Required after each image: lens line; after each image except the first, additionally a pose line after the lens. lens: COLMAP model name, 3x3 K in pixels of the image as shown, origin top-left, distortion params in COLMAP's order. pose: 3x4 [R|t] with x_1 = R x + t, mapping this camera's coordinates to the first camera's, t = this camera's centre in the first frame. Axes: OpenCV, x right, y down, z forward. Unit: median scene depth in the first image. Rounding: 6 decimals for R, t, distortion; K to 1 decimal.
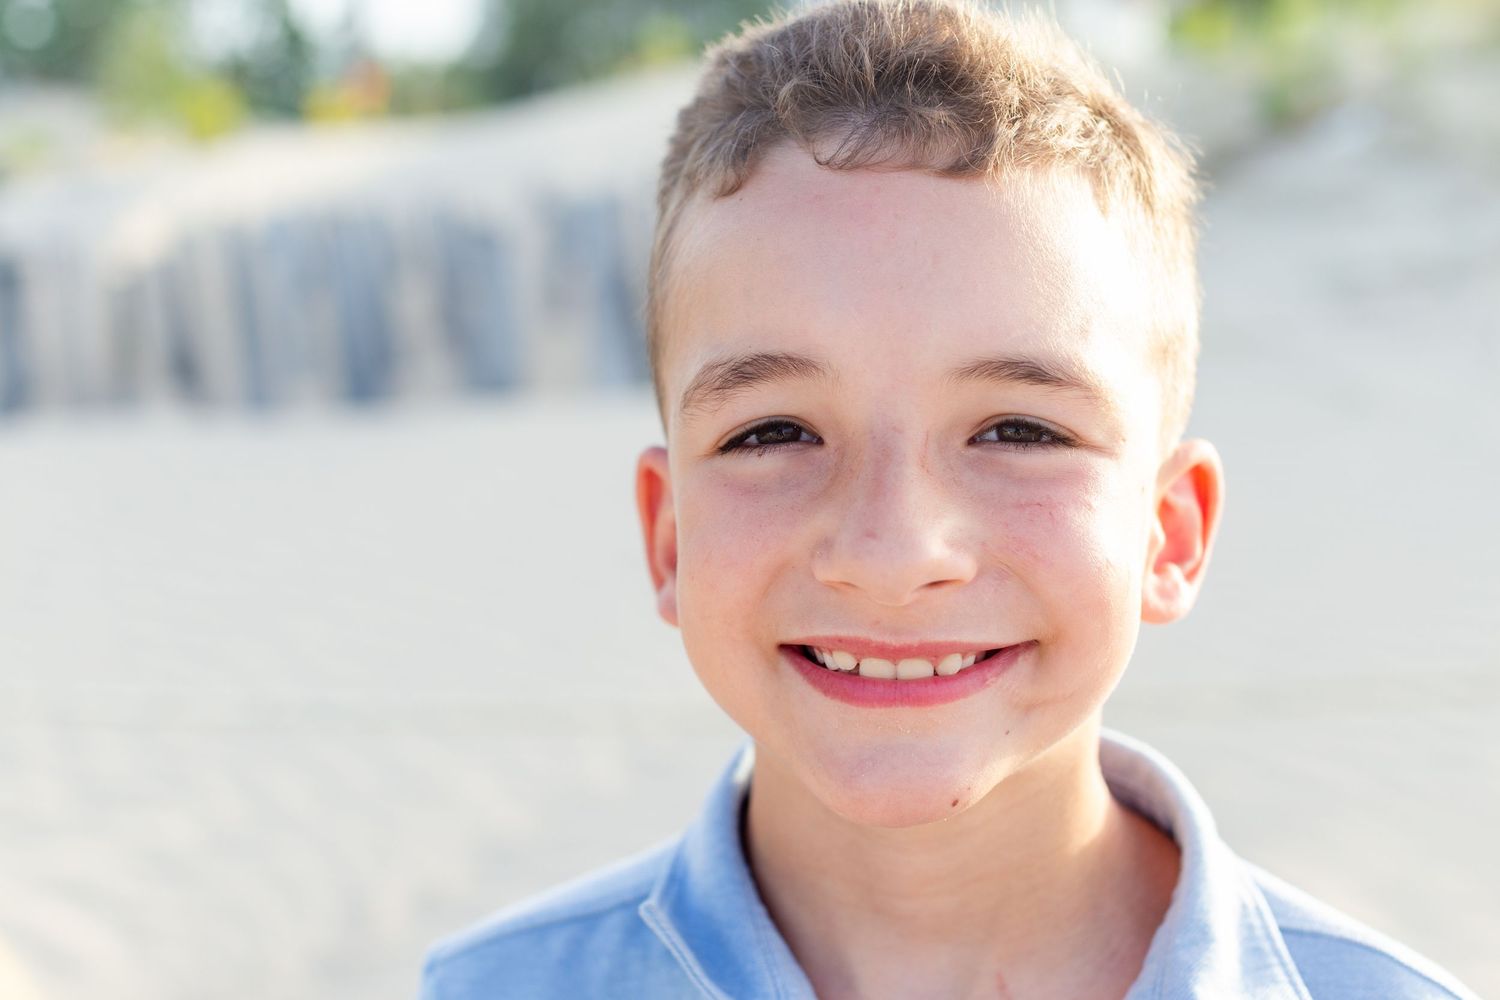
lens RADIAL K [[2122.8, 0, 749.8], [0, 2122.8, 445.4], [0, 0, 1]] dist [0.028005, 0.020331]
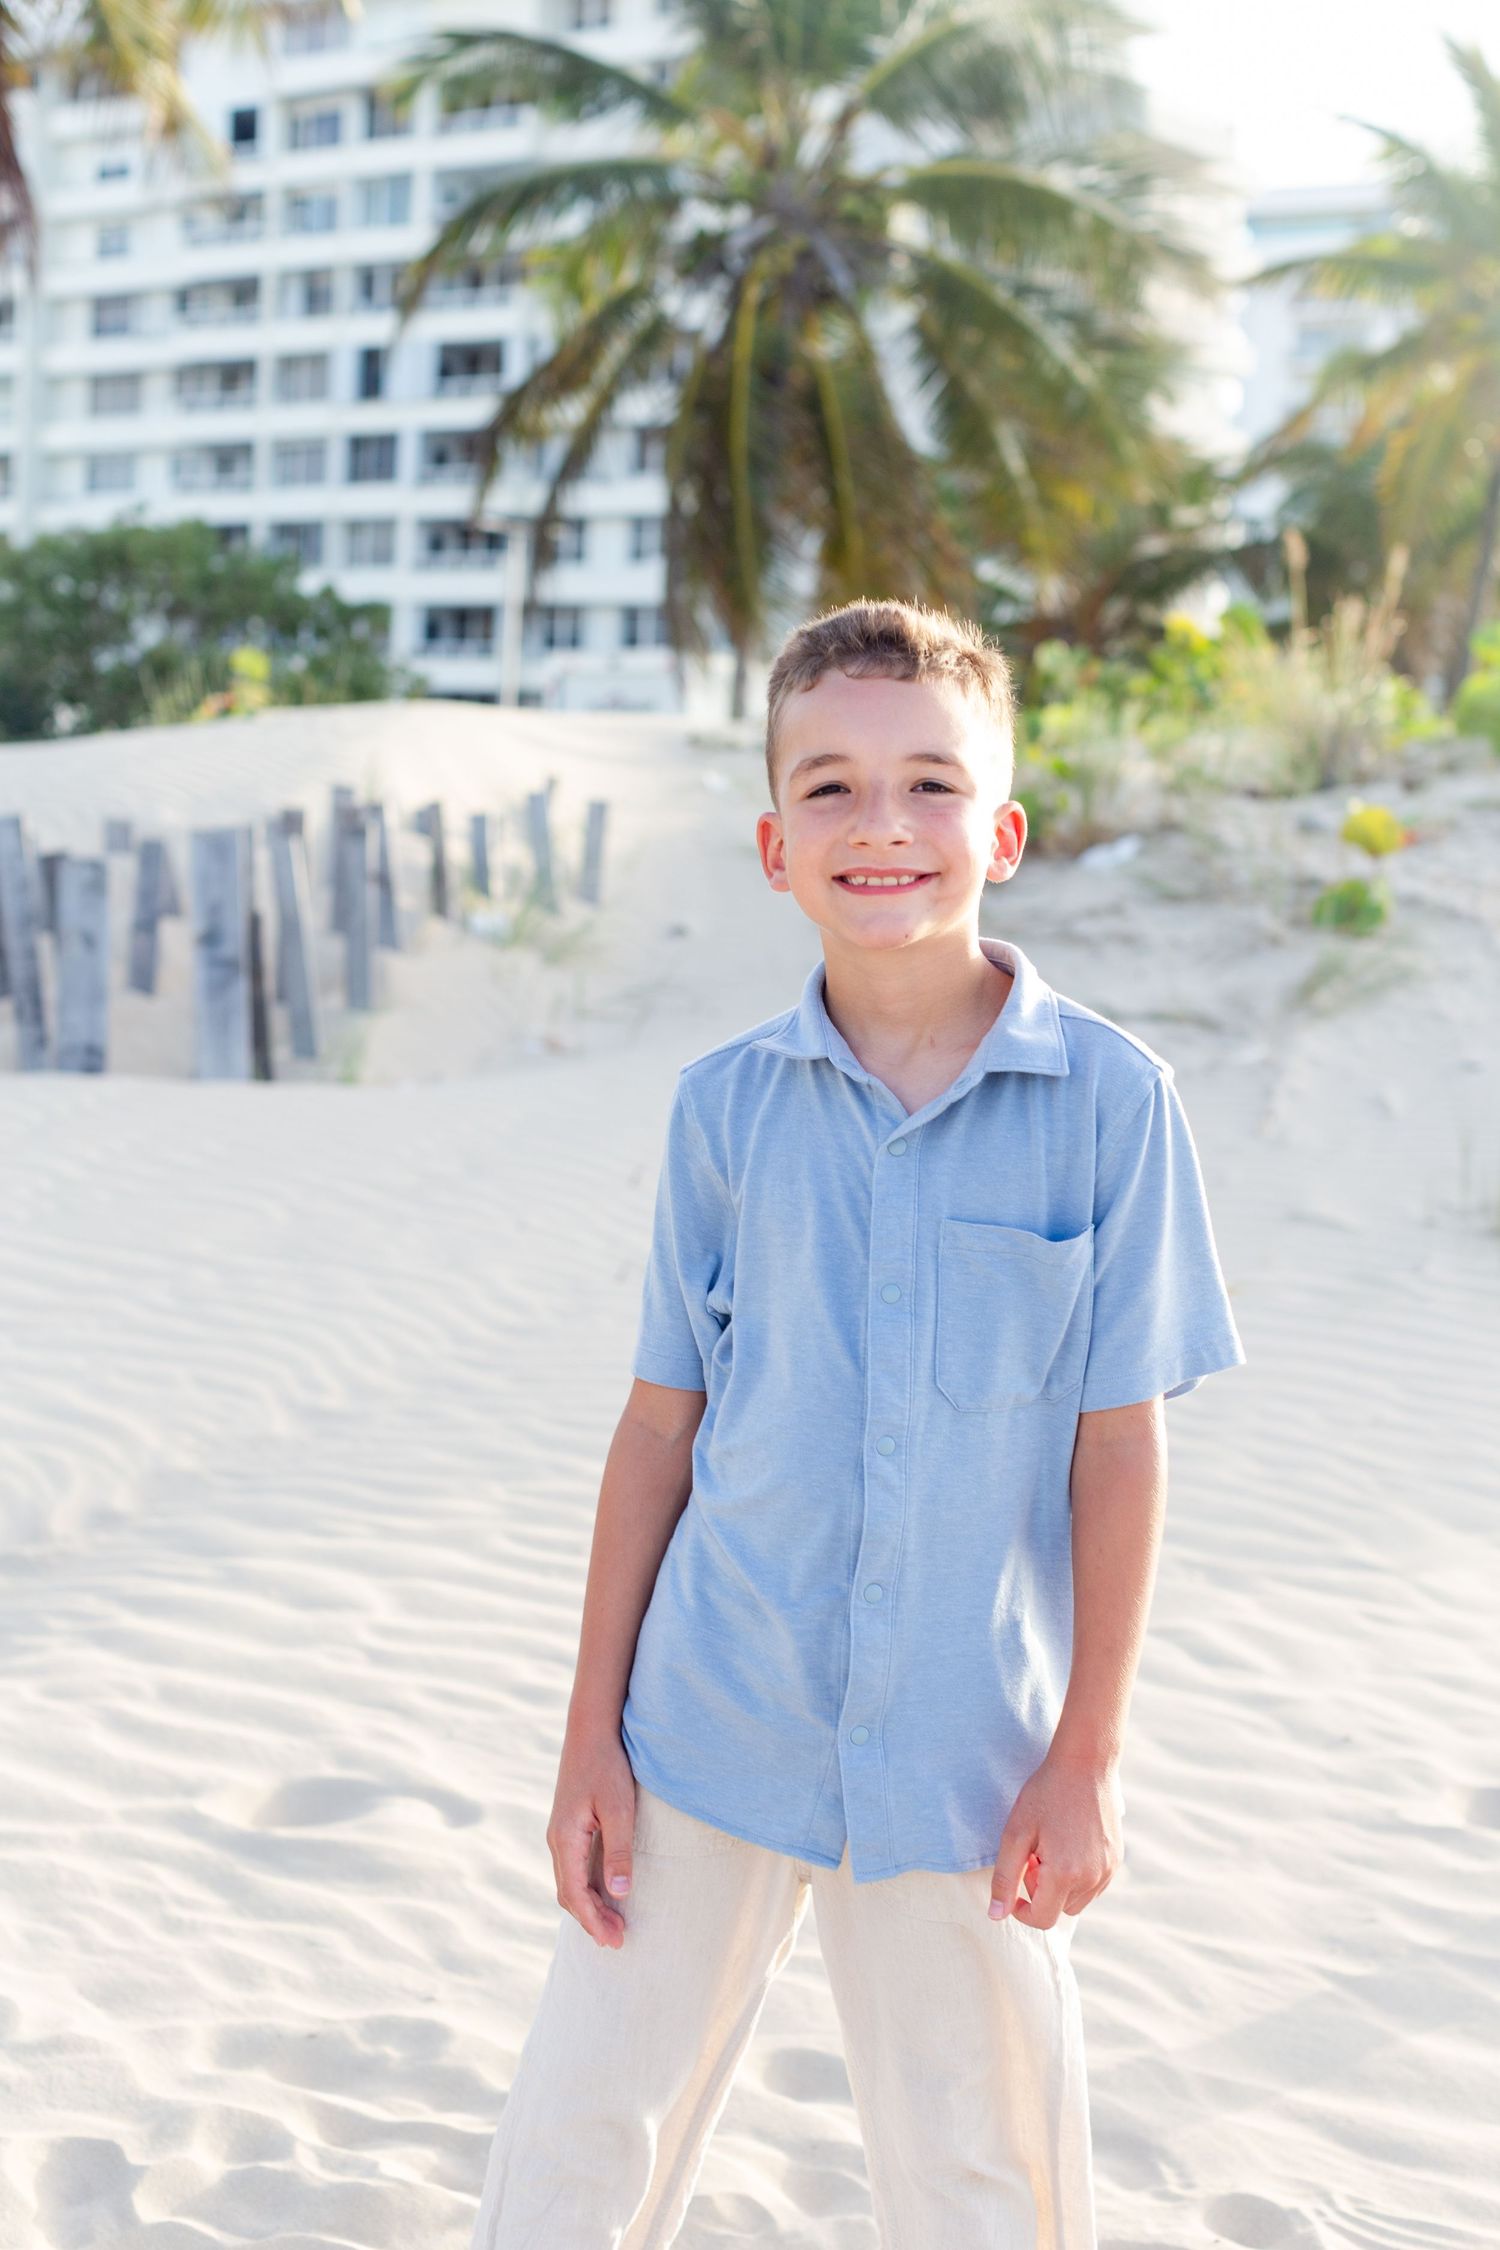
lens RADIAL K [[3184.2, 0, 719.7], [0, 3184.2, 1125.2], [0, 0, 1]] dist [0.028005, 0.020331]
pose [[0.999626, -0.011815, 0.024668, -0.209118], [0.012824, 0.999070, -0.041162, 0.527625], [-0.024158, 0.041463, 0.998848, -2.611445]]
